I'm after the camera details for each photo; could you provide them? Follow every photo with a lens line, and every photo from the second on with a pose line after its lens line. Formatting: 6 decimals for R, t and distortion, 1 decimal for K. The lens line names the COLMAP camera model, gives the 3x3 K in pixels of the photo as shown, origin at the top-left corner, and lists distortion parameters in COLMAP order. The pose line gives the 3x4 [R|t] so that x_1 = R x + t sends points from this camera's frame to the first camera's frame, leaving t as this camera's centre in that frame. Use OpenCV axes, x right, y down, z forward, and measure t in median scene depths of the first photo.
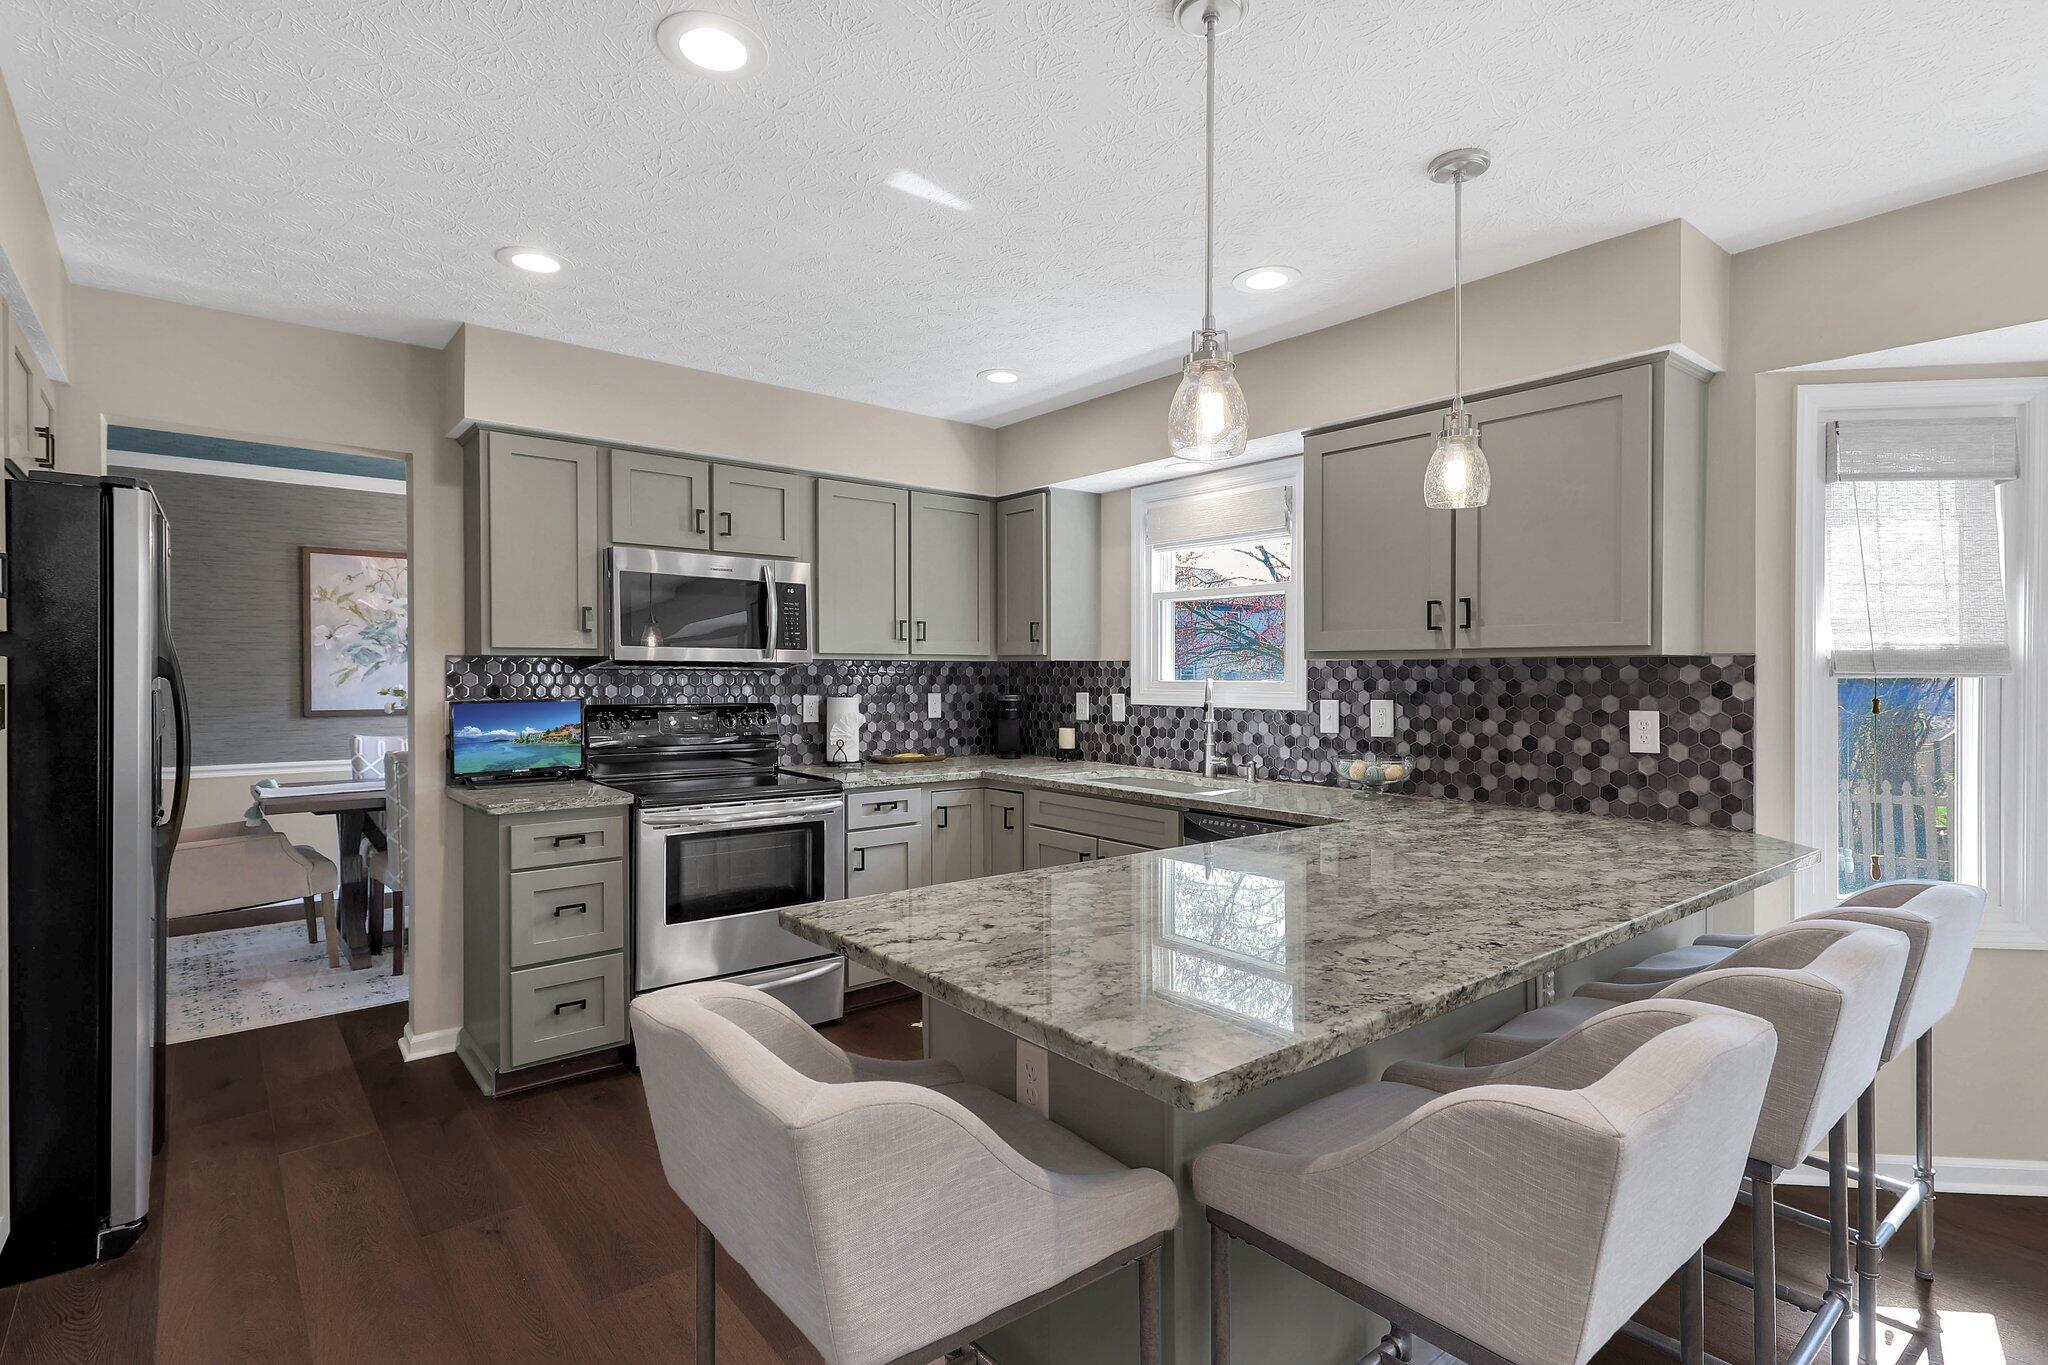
lens RADIAL K [[989.7, 0, 1039.5], [0, 989.7, 678.6], [0, 0, 1]] dist [0.027089, -0.011479]
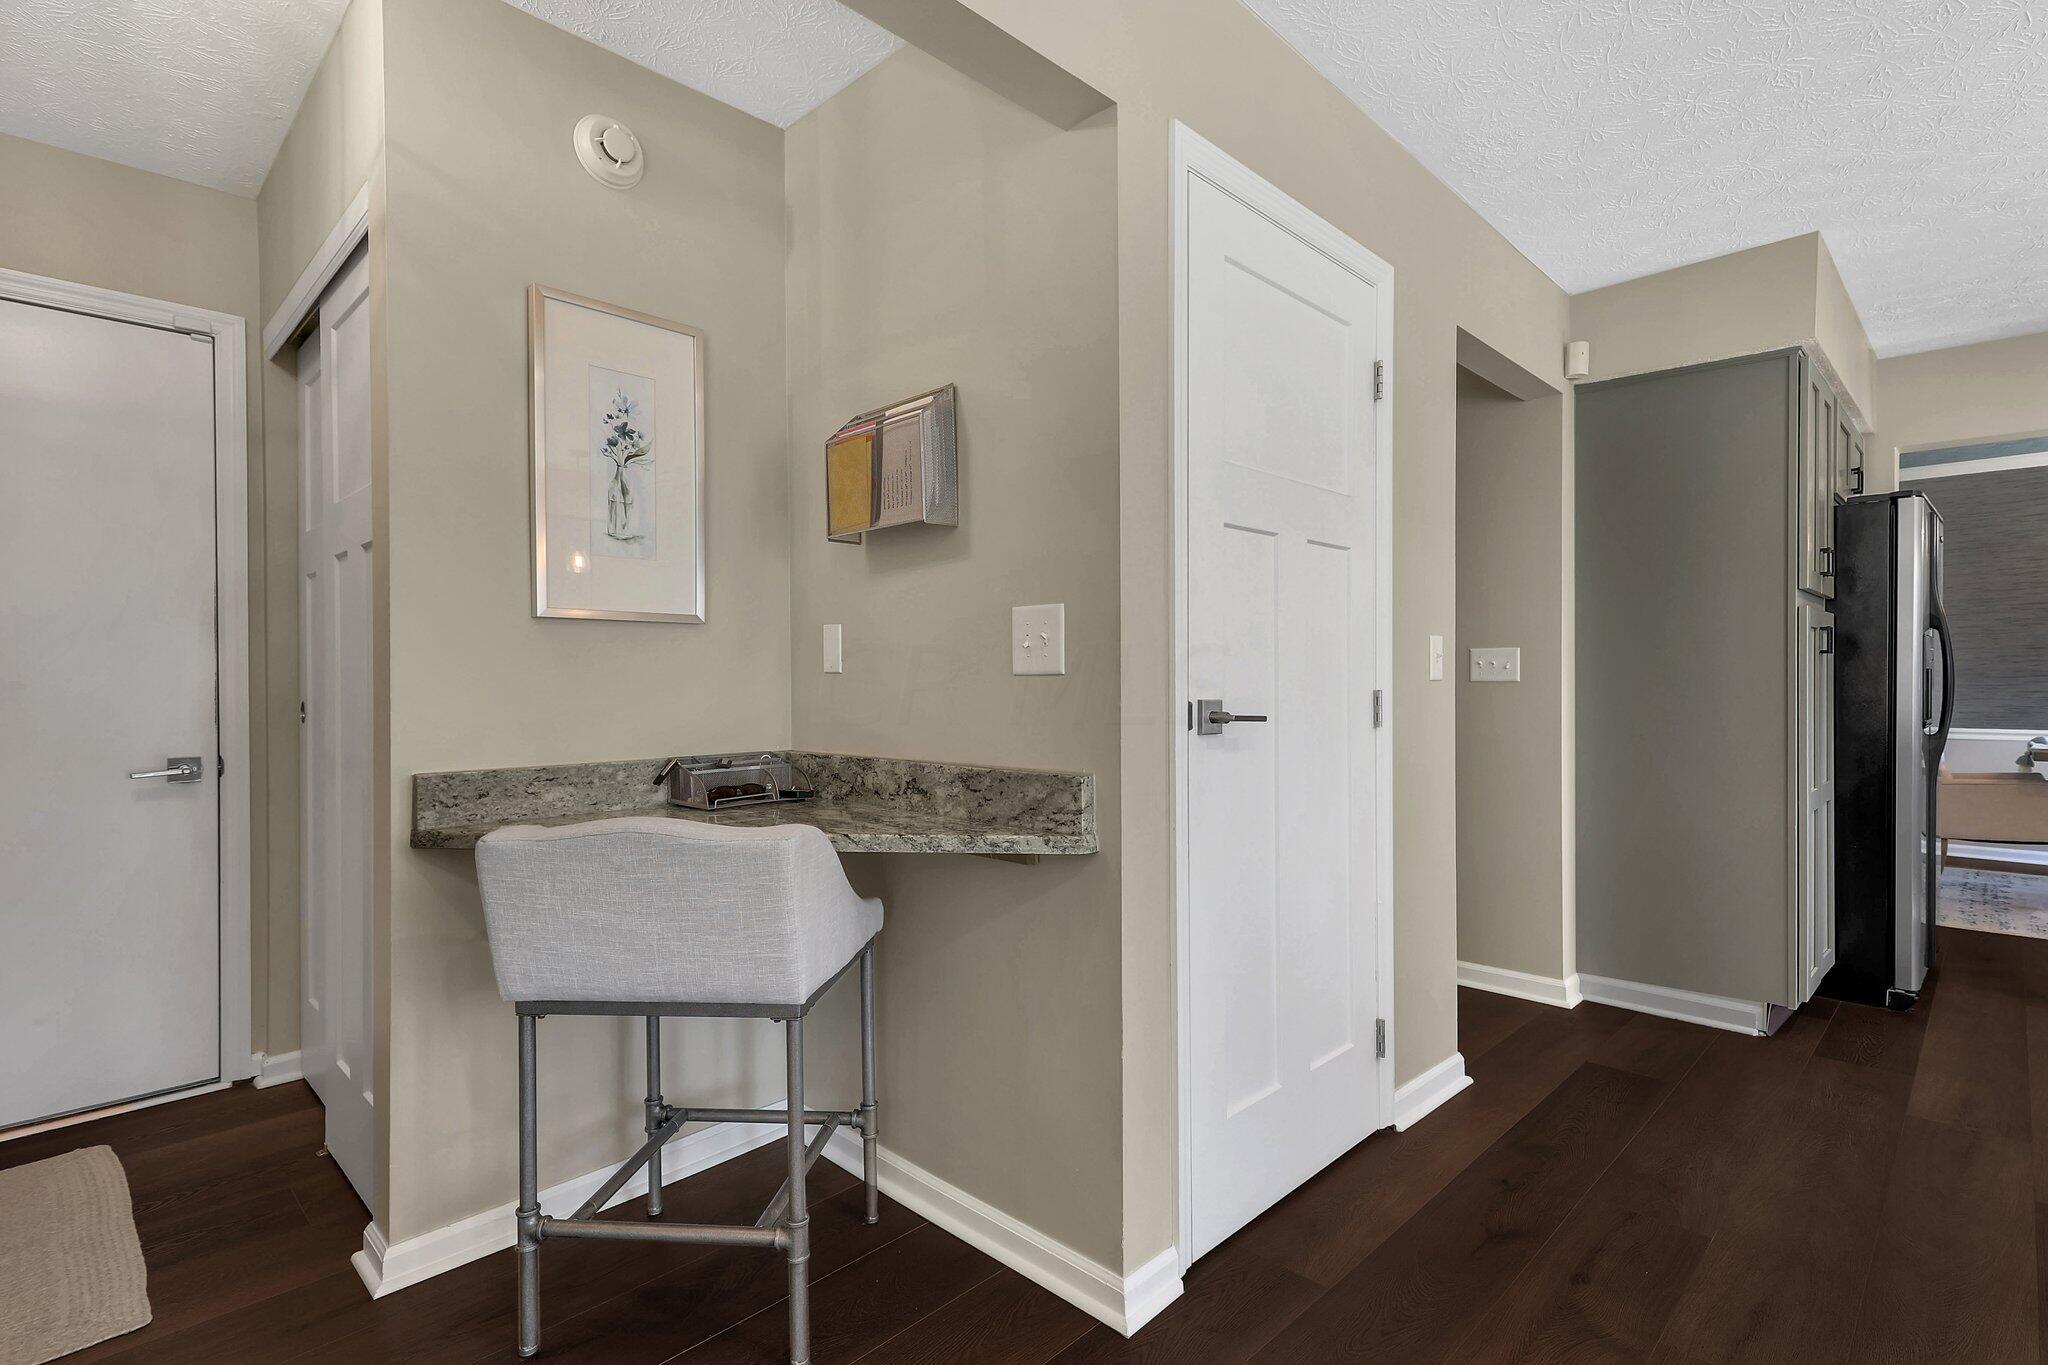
lens RADIAL K [[989.7, 0, 1044.2], [0, 989.7, 686.7], [0, 0, 1]] dist [0.027089, -0.011479]
pose [[0.106378, 0.002854, -0.994322, 0.265123], [-0.001883, 0.999995, 0.002668, 0.054637], [0.994324, 0.001589, 0.106382, -0.261574]]
